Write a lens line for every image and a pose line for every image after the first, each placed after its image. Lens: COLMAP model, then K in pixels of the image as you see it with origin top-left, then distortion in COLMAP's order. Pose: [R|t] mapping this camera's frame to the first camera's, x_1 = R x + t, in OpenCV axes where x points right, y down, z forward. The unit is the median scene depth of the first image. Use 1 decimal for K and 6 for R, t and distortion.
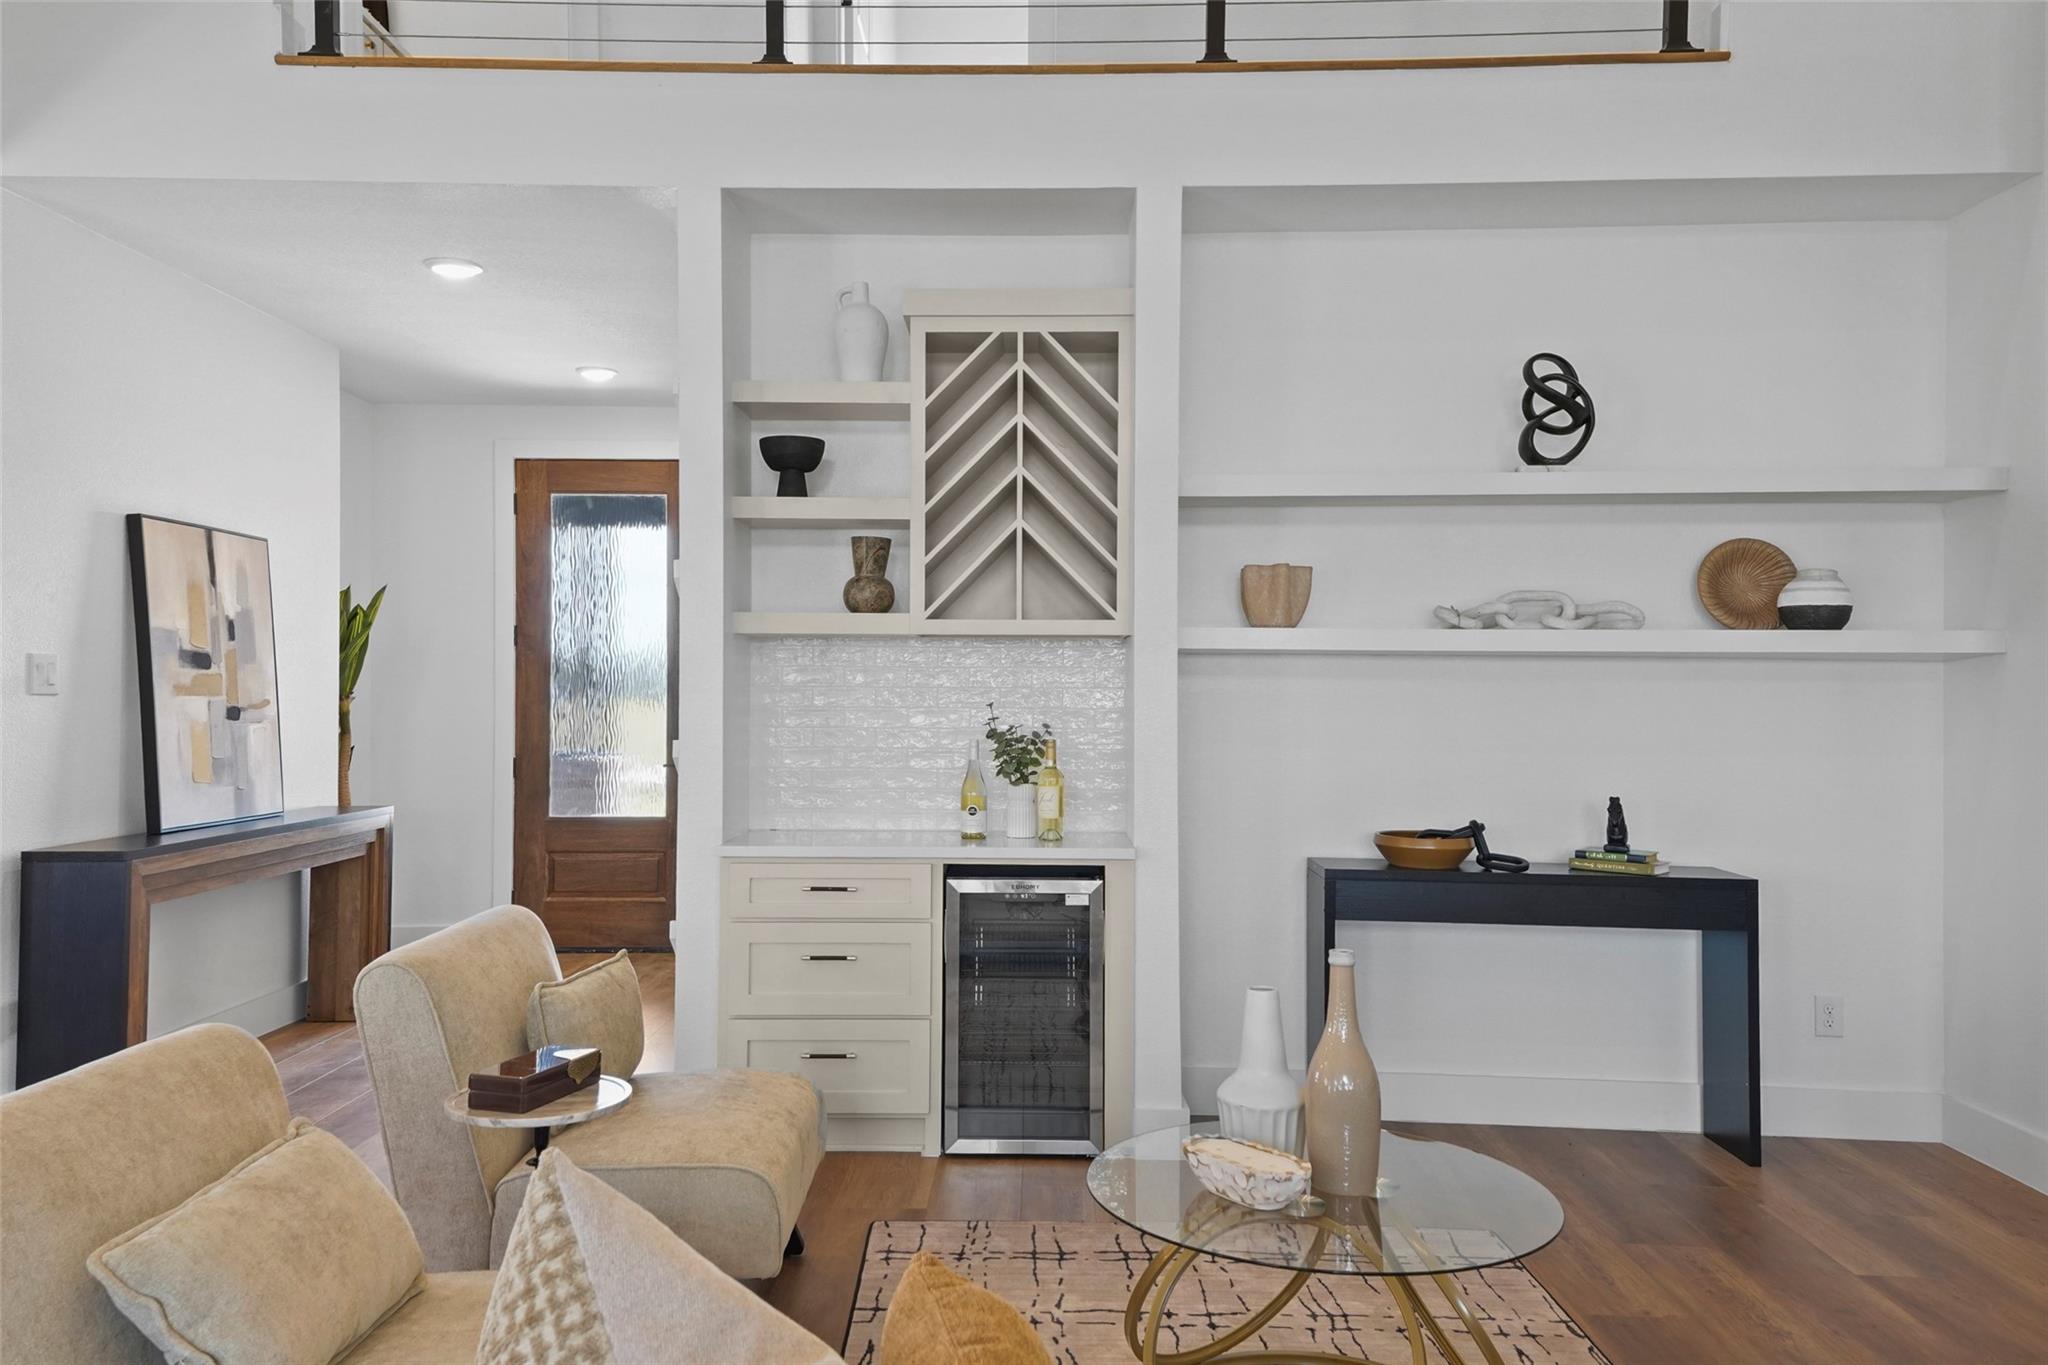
lens RADIAL K [[1599.2, 0, 1024.0], [0, 1599.2, 682.5], [0, 0, 1]] dist [0.111165, -0.001632]
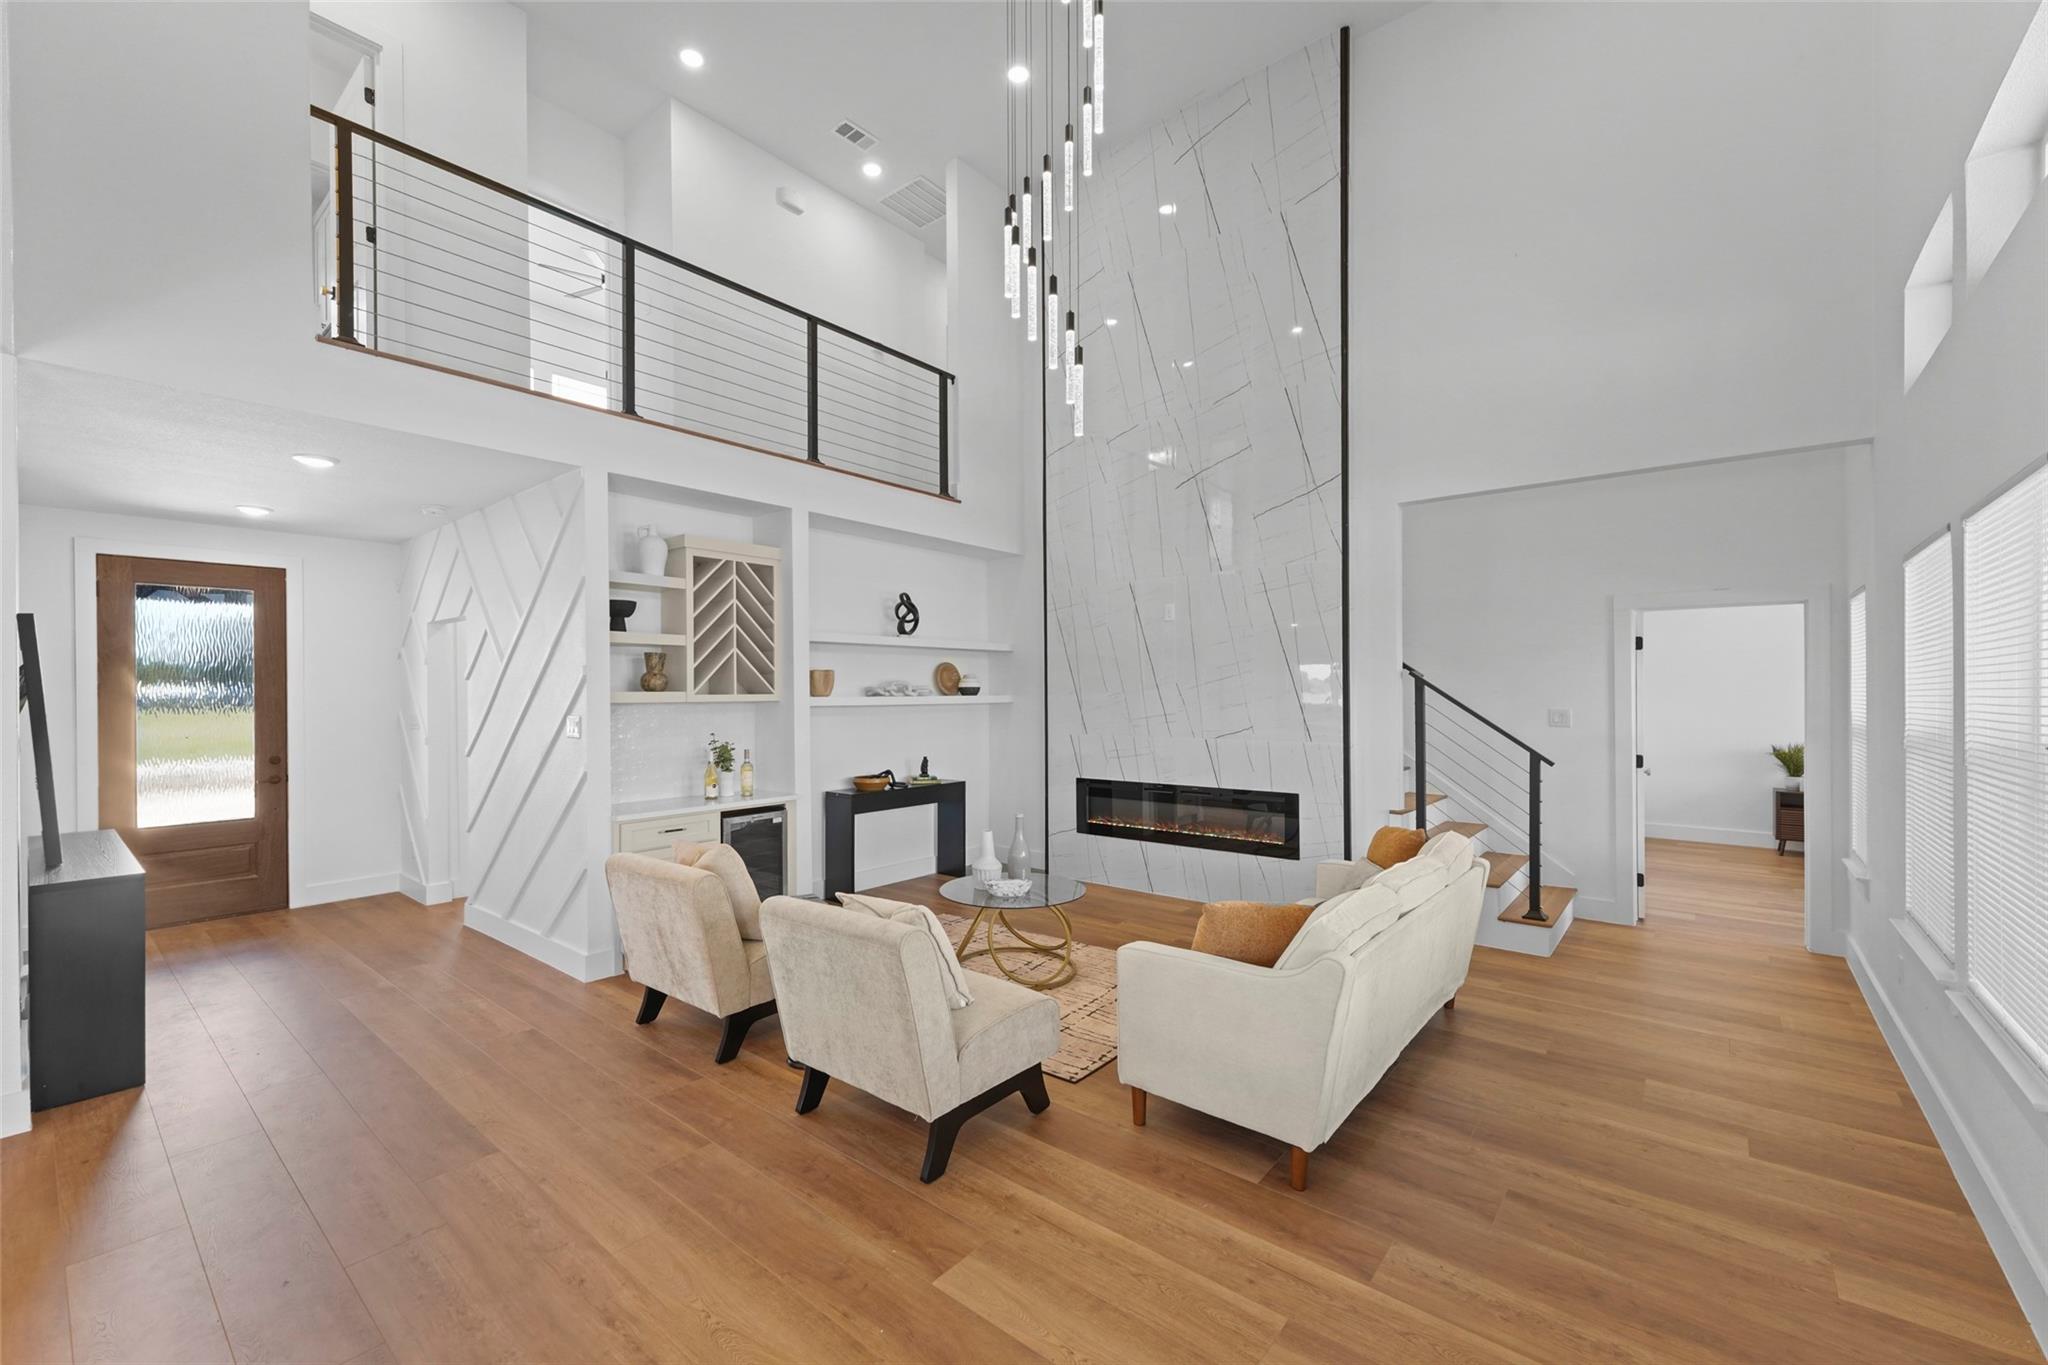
lens RADIAL K [[823.7, 0, 1024.0], [0, 823.7, 682.5], [0, 0, 1]] dist [0.003299, 0.000136]
pose [[0.611438, 0.000584, 0.791292, -0.632318], [0.005830, 0.999969, -0.005244, -0.046562], [-0.791270, 0.007820, 0.611416, 0.018414]]
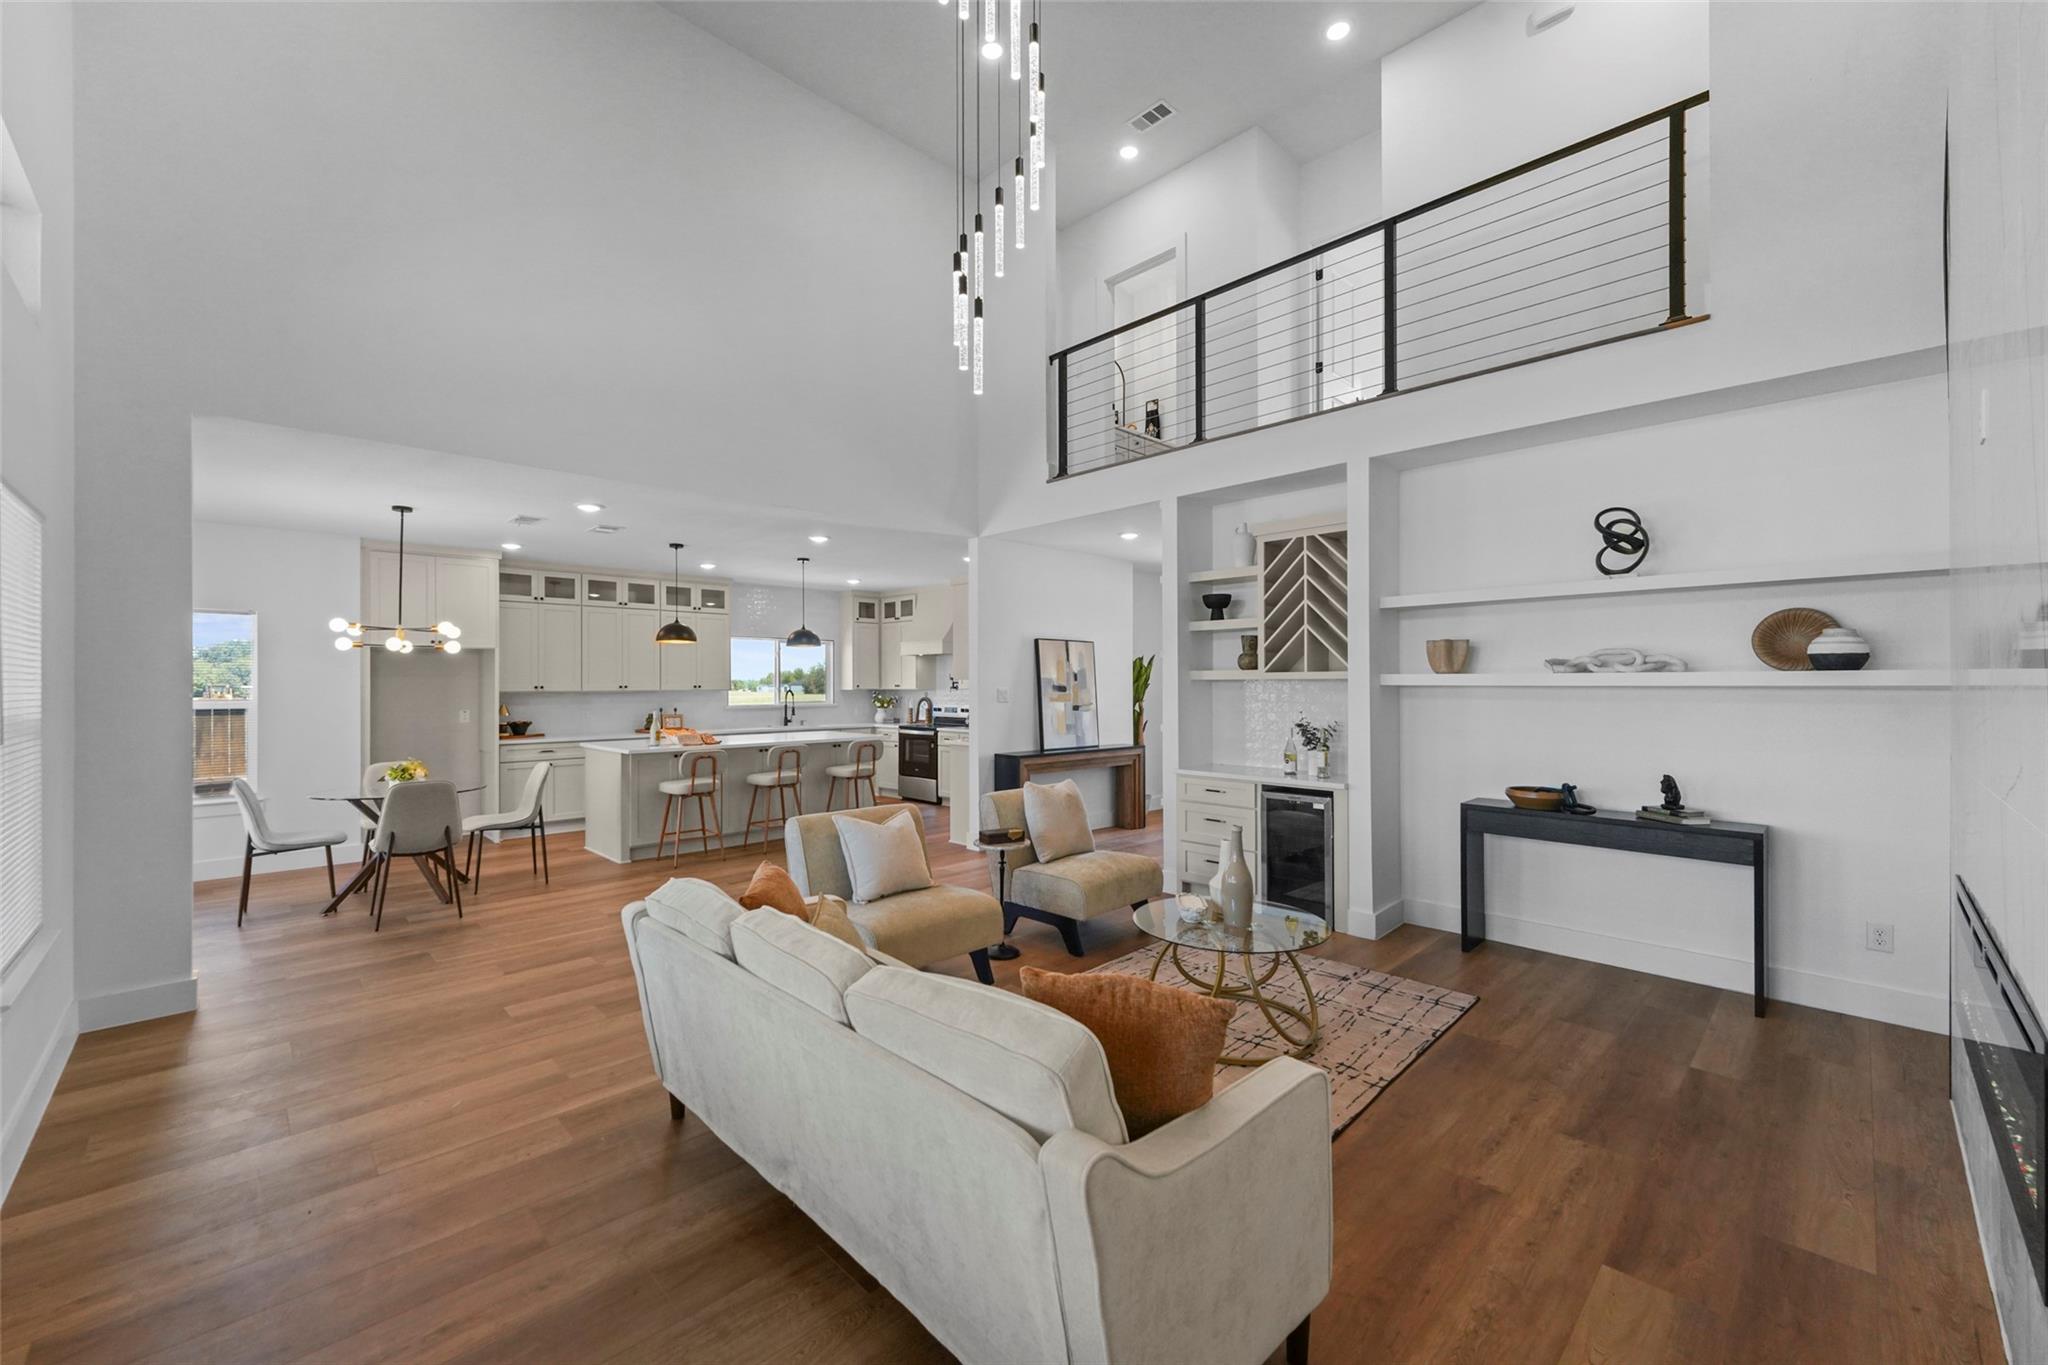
lens RADIAL K [[810.3, 0, 1004.0], [0, 810.3, 677.5], [0, 0, 1]] dist [0.001898, 0.000086]
pose [[0.710568, -0.012964, -0.703509, 0.459573], [0.010672, 0.999914, -0.007646, -0.027751], [0.703548, -0.002075, 0.710645, -0.040406]]
